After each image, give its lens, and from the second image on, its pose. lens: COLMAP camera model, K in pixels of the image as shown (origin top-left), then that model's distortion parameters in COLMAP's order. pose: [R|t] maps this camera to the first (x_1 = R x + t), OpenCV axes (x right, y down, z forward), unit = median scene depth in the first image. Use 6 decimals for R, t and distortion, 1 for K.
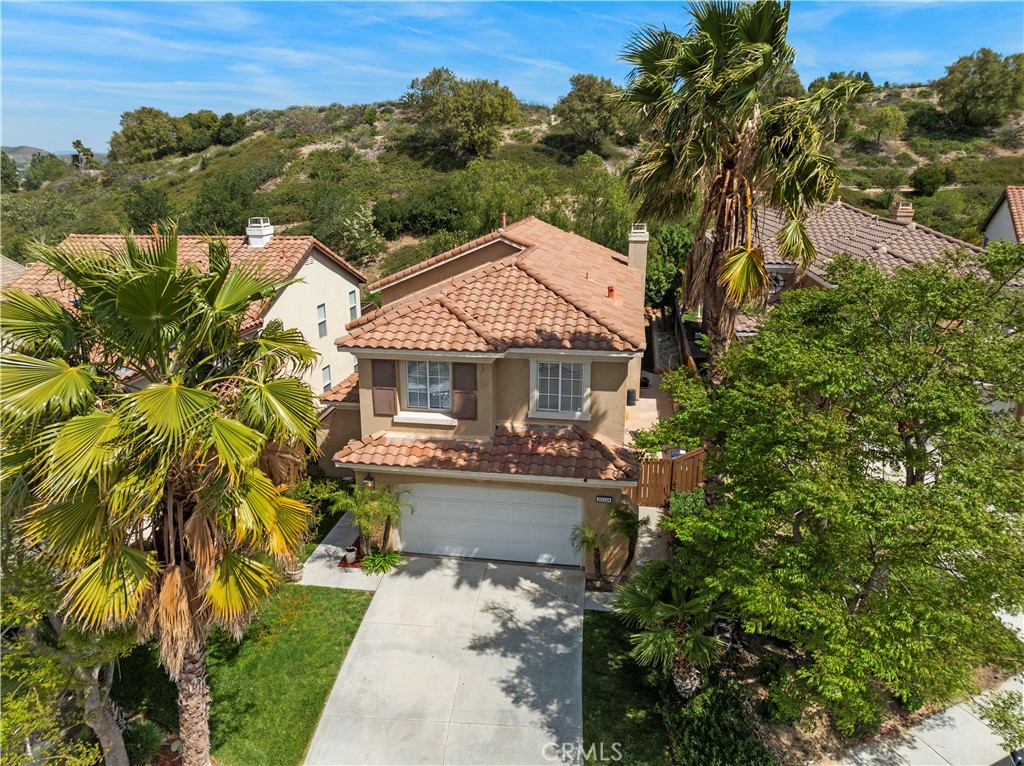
lens RADIAL K [[725.5, 0, 512.0], [0, 725.5, 383.0], [0, 0, 1]] dist [-0.006448, -0.000960]
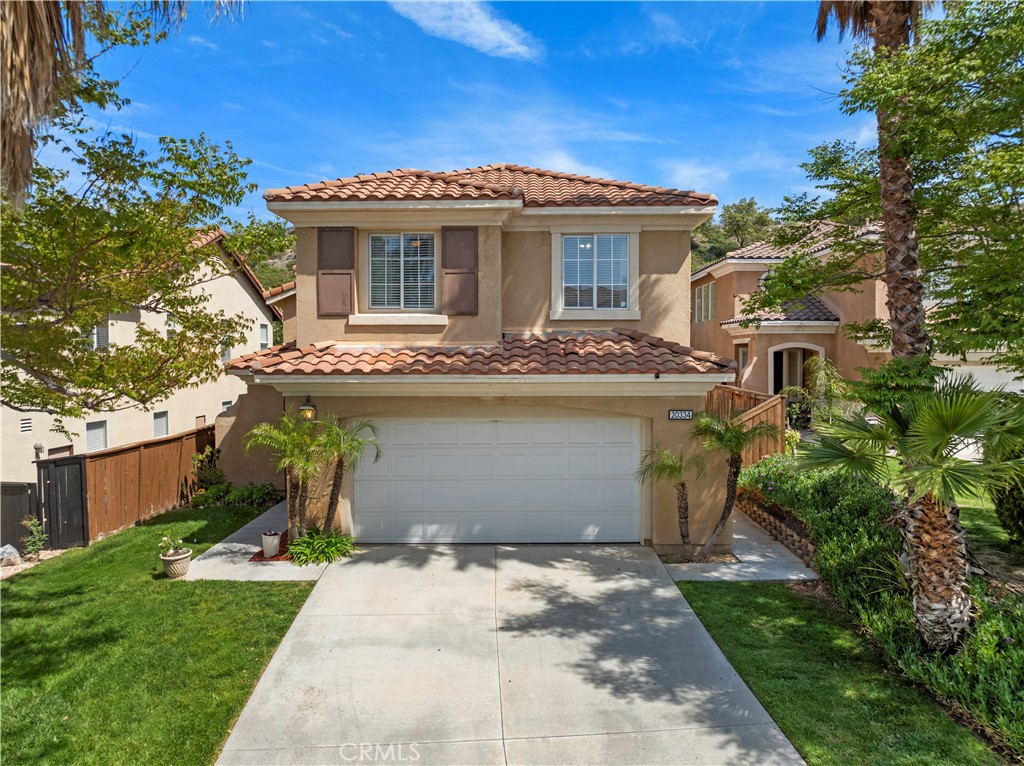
lens RADIAL K [[725.5, 0, 512.0], [0, 725.5, 383.0], [0, 0, 1]] dist [-0.006448, -0.000960]
pose [[0.989870, -0.008226, 0.141741, -0.114569], [0.043794, 0.967332, -0.249701, 0.284930], [-0.135056, 0.253379, 0.957893, 0.379881]]
